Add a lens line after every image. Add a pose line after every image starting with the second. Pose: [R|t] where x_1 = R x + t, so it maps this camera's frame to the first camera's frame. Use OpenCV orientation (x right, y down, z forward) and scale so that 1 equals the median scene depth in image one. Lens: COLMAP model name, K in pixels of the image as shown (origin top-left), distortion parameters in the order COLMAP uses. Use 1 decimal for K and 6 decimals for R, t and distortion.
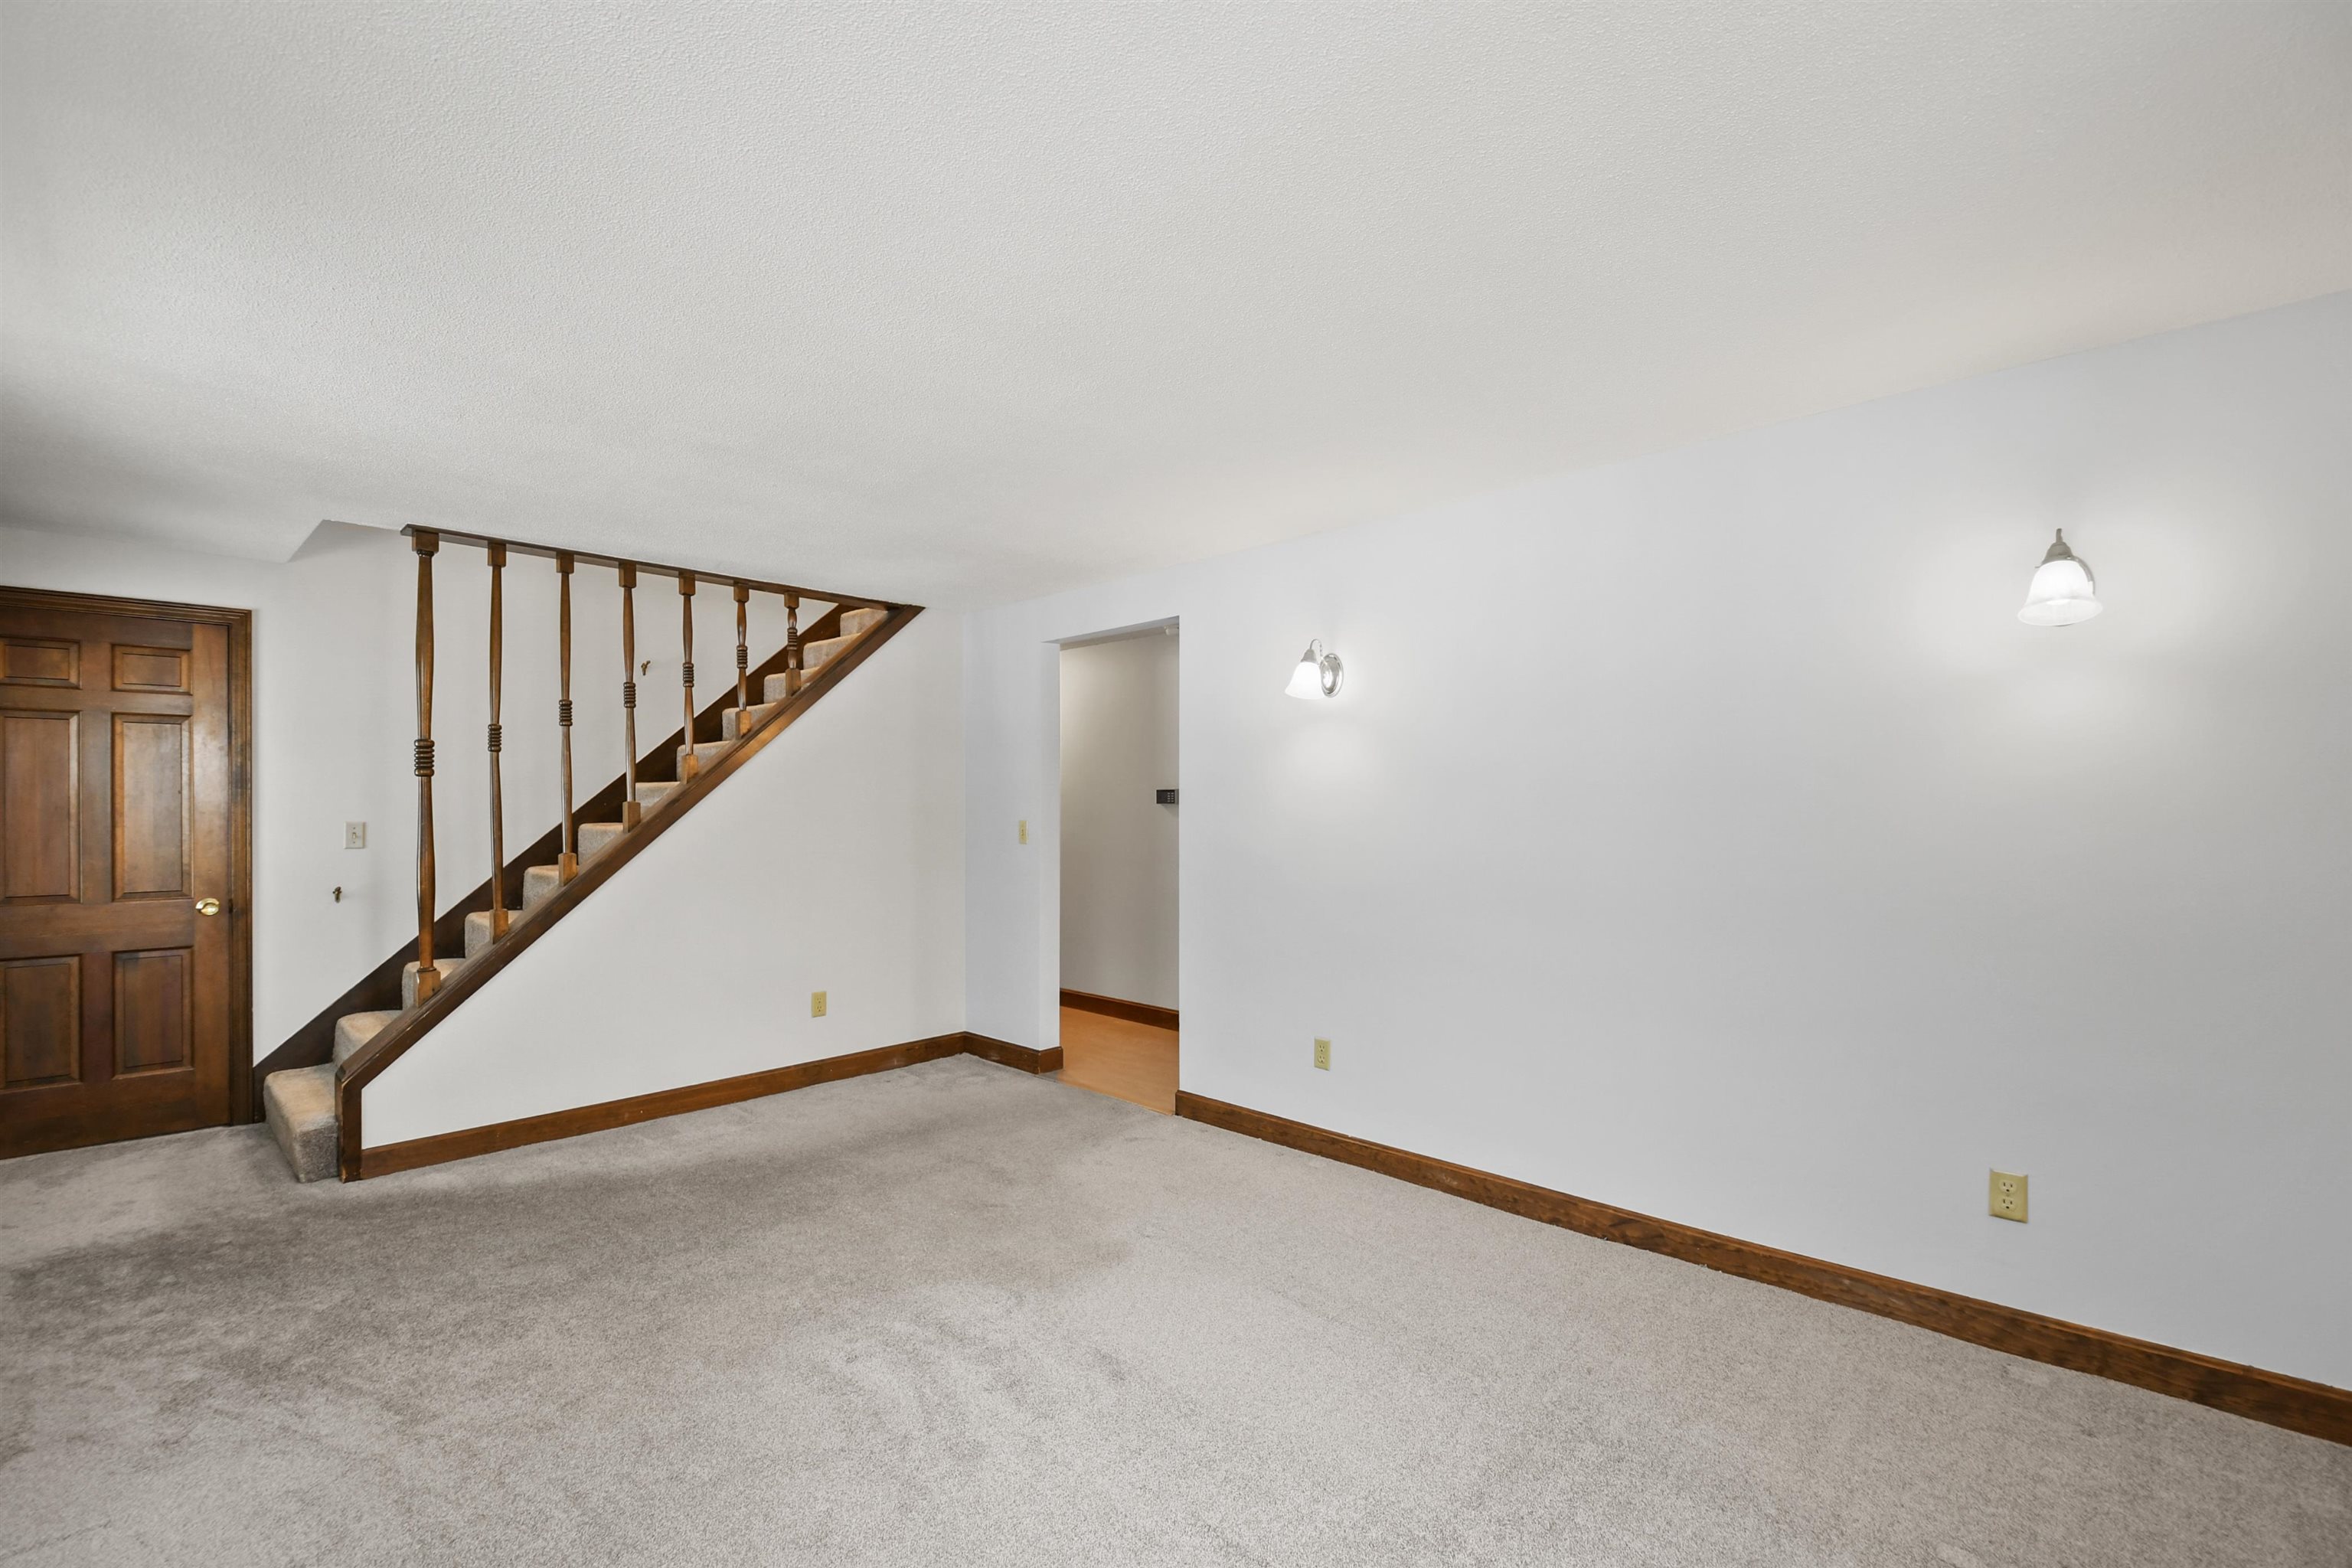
lens RADIAL K [[1025.6, 0, 1141.2], [0, 1025.6, 818.0], [0, 0, 1]] dist [0.002304, -0.002431]
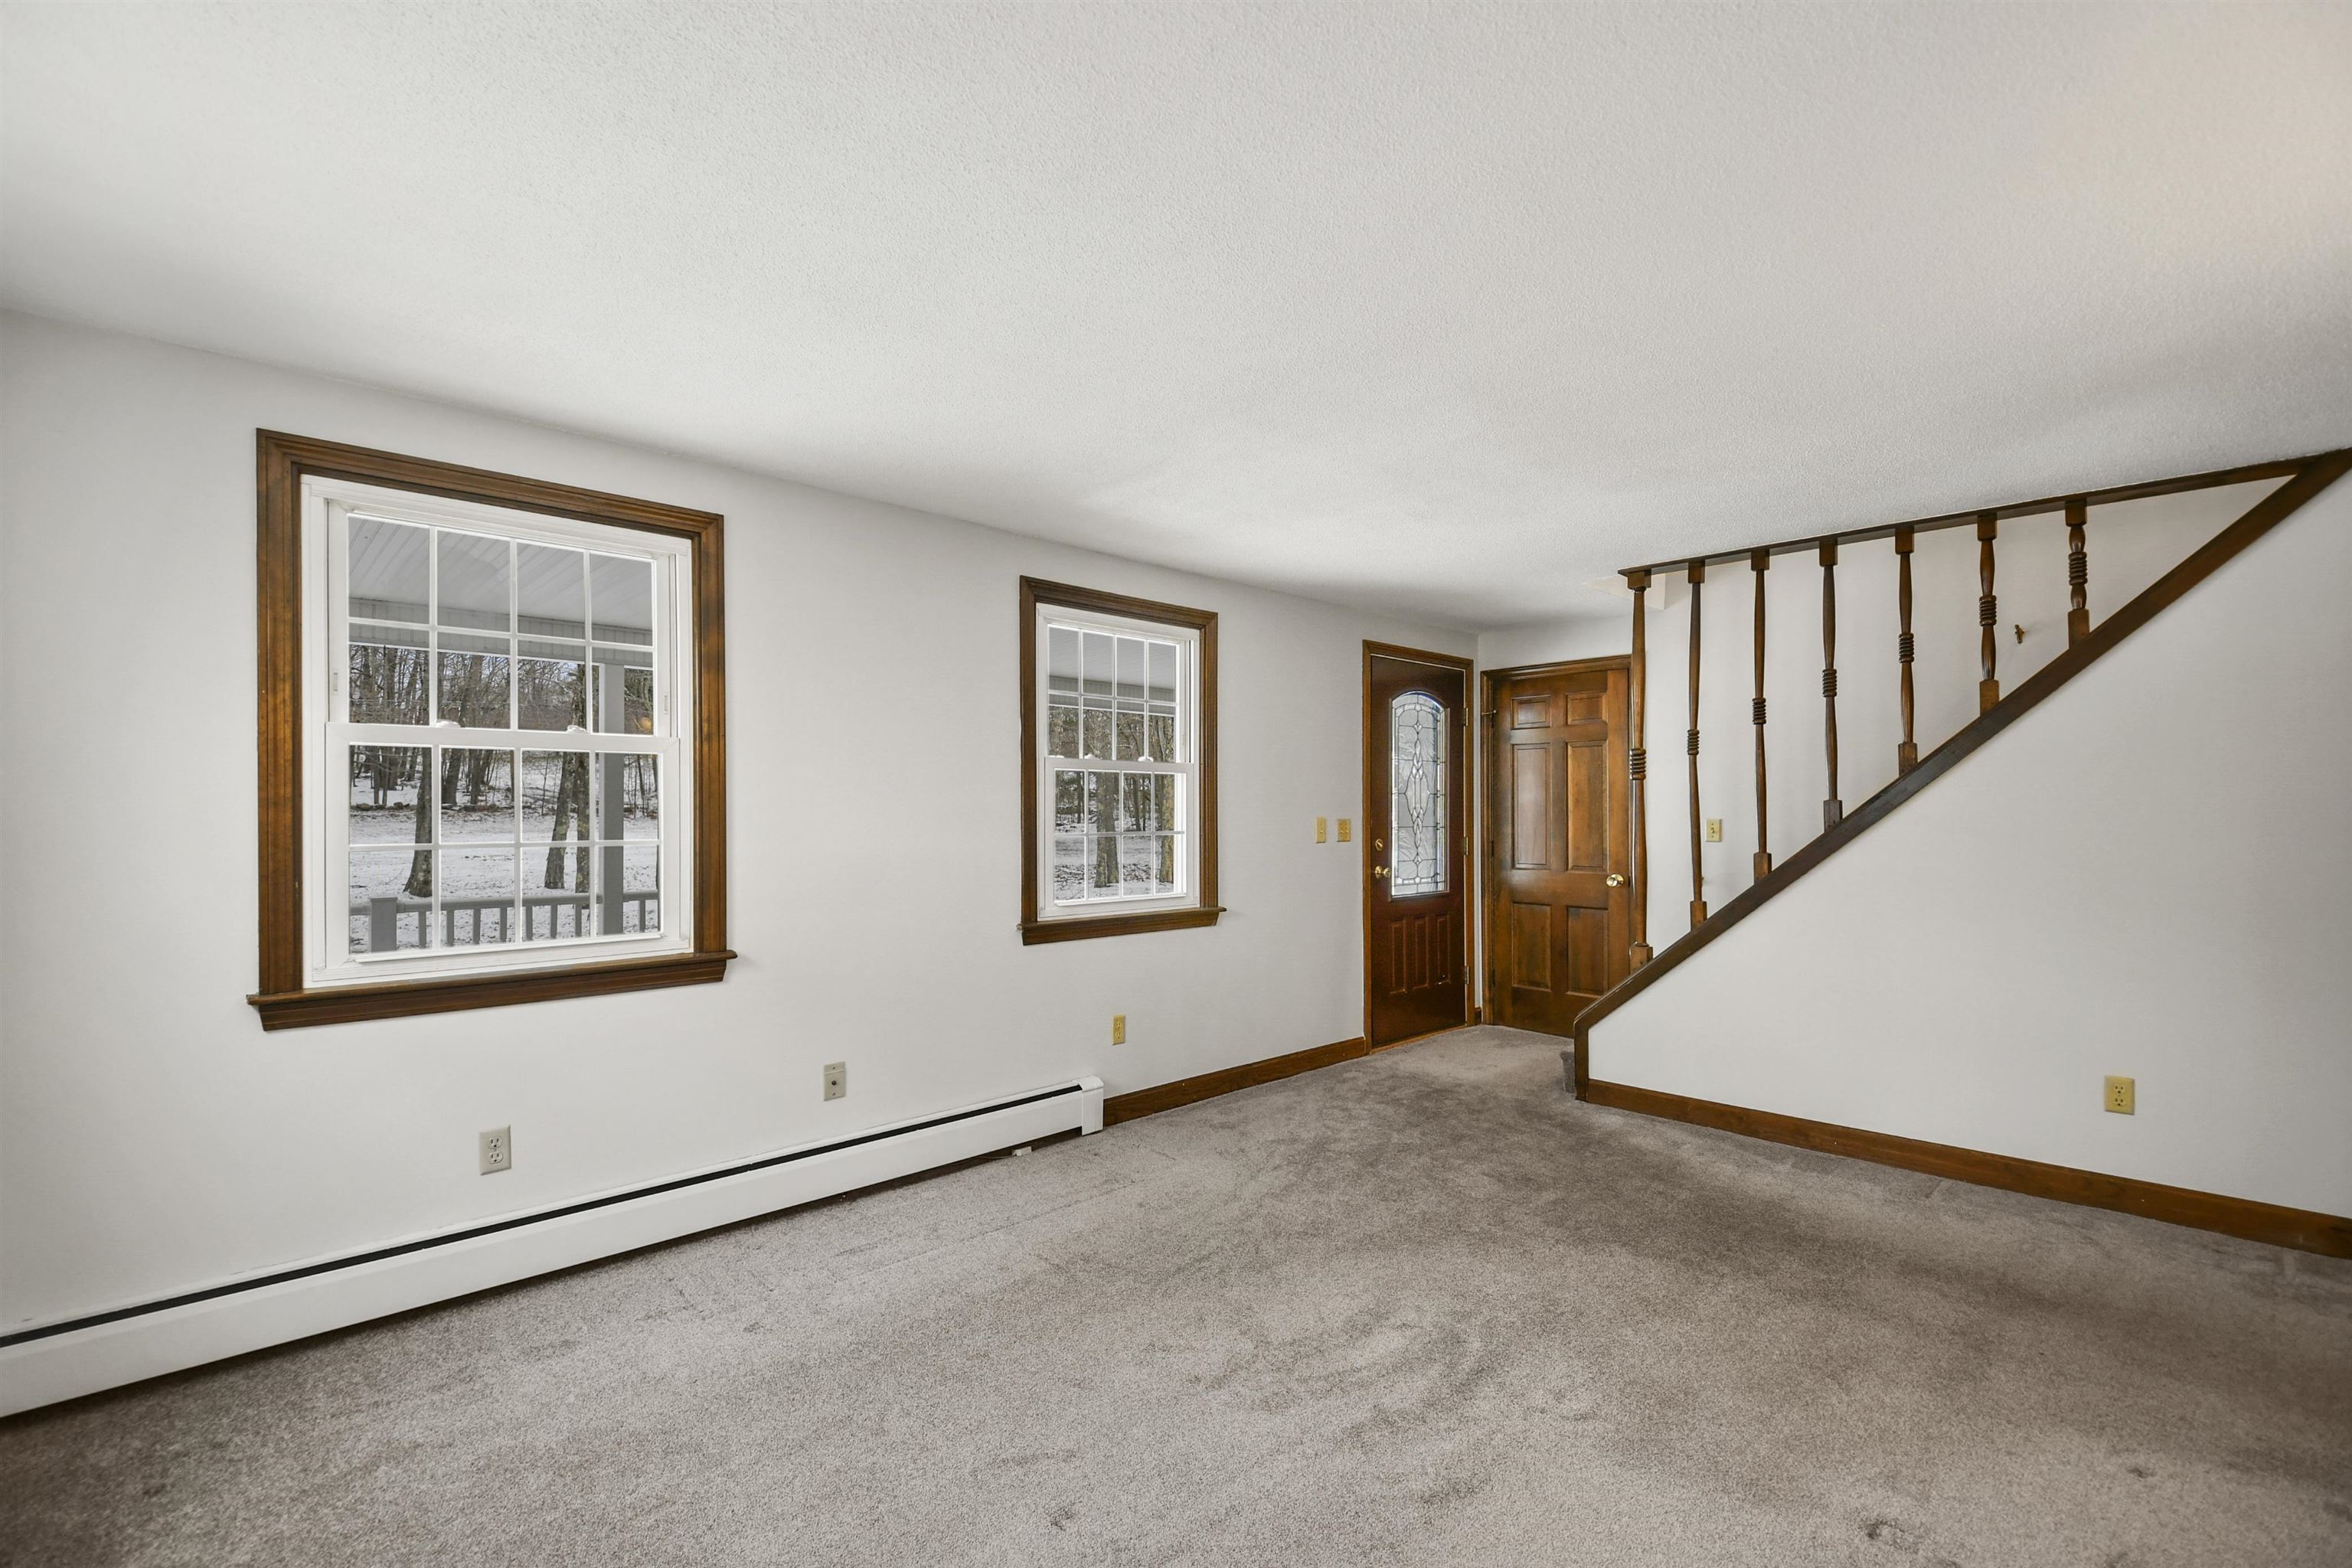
lens RADIAL K [[1025.6, 0, 1160.0], [0, 1025.6, 808.0], [0, 0, 1]] dist [0.002304, -0.002431]
pose [[-0.029165, 0.001412, -0.999574, 0.511971], [-0.008624, 0.999961, 0.001664, -0.005880], [0.999537, 0.008669, -0.029151, 0.508237]]
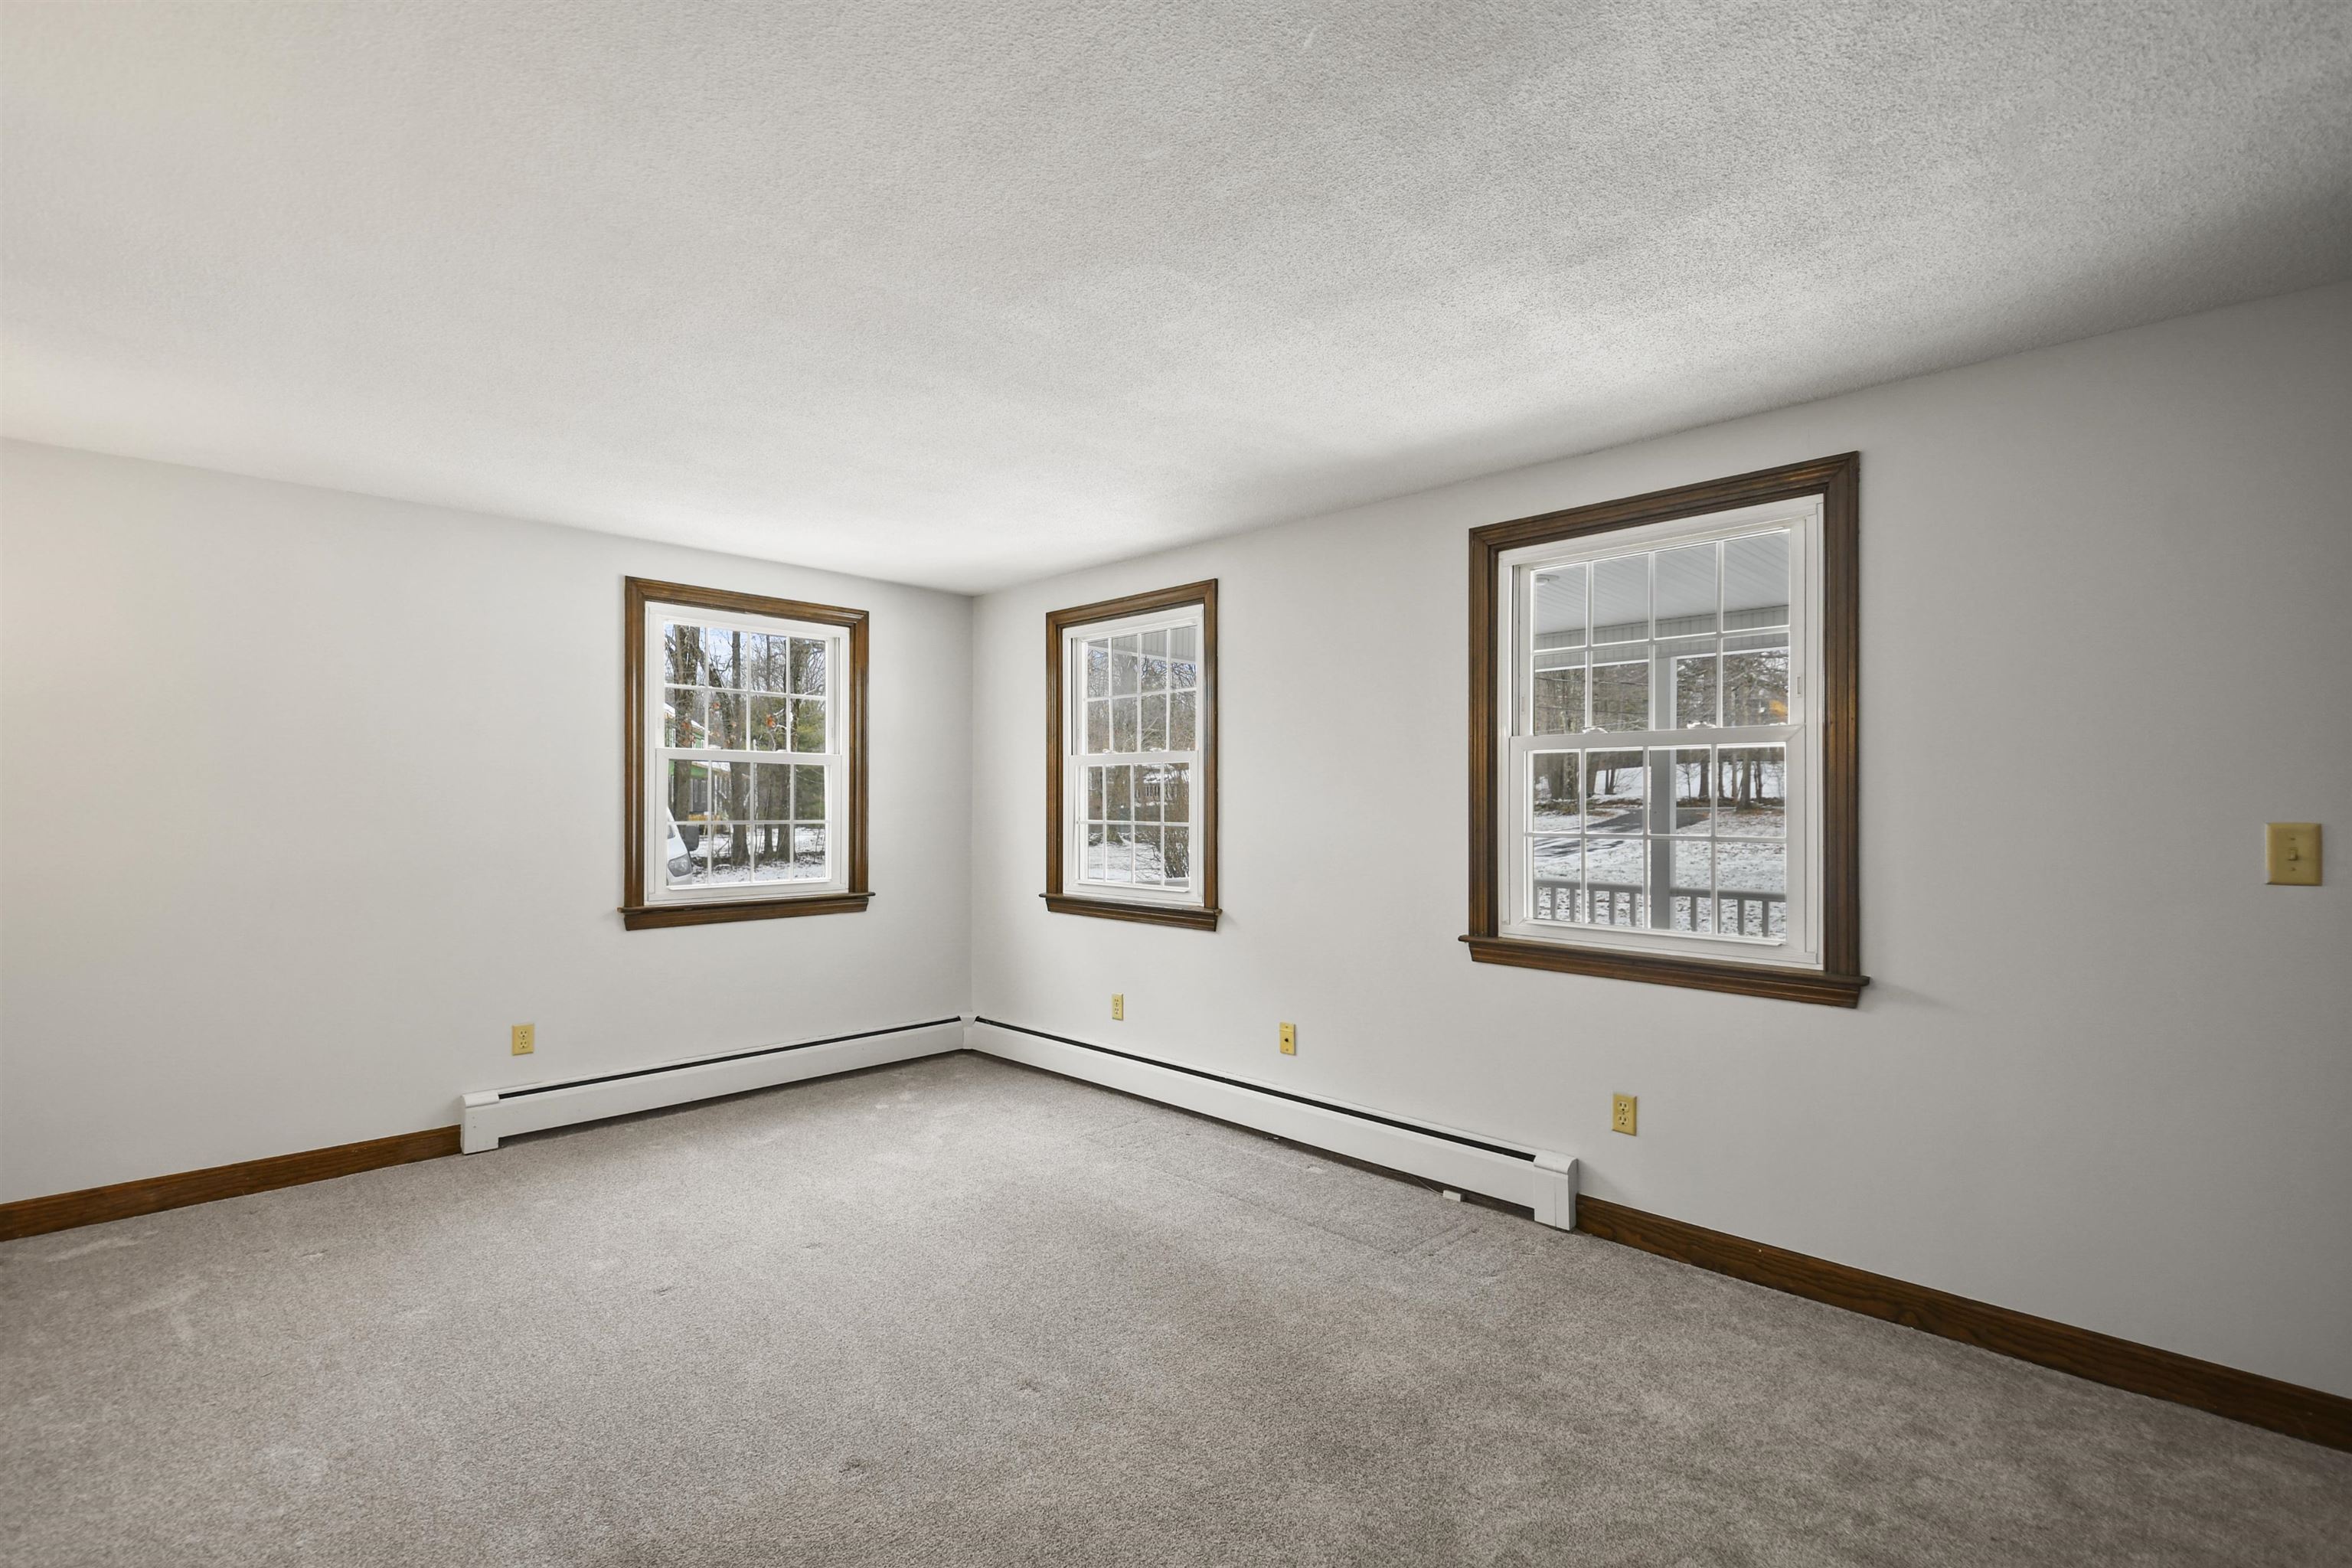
lens RADIAL K [[1095.9, 0, 1157.2], [0, 1095.9, 792.1], [0, 0, 1]] dist [-0.003421, -0.003659]
pose [[-0.999856, -0.002239, 0.016832, -0.277784], [-0.002254, 0.999997, -0.000848, -0.006650], [-0.016830, -0.000886, -0.999858, 1.304524]]
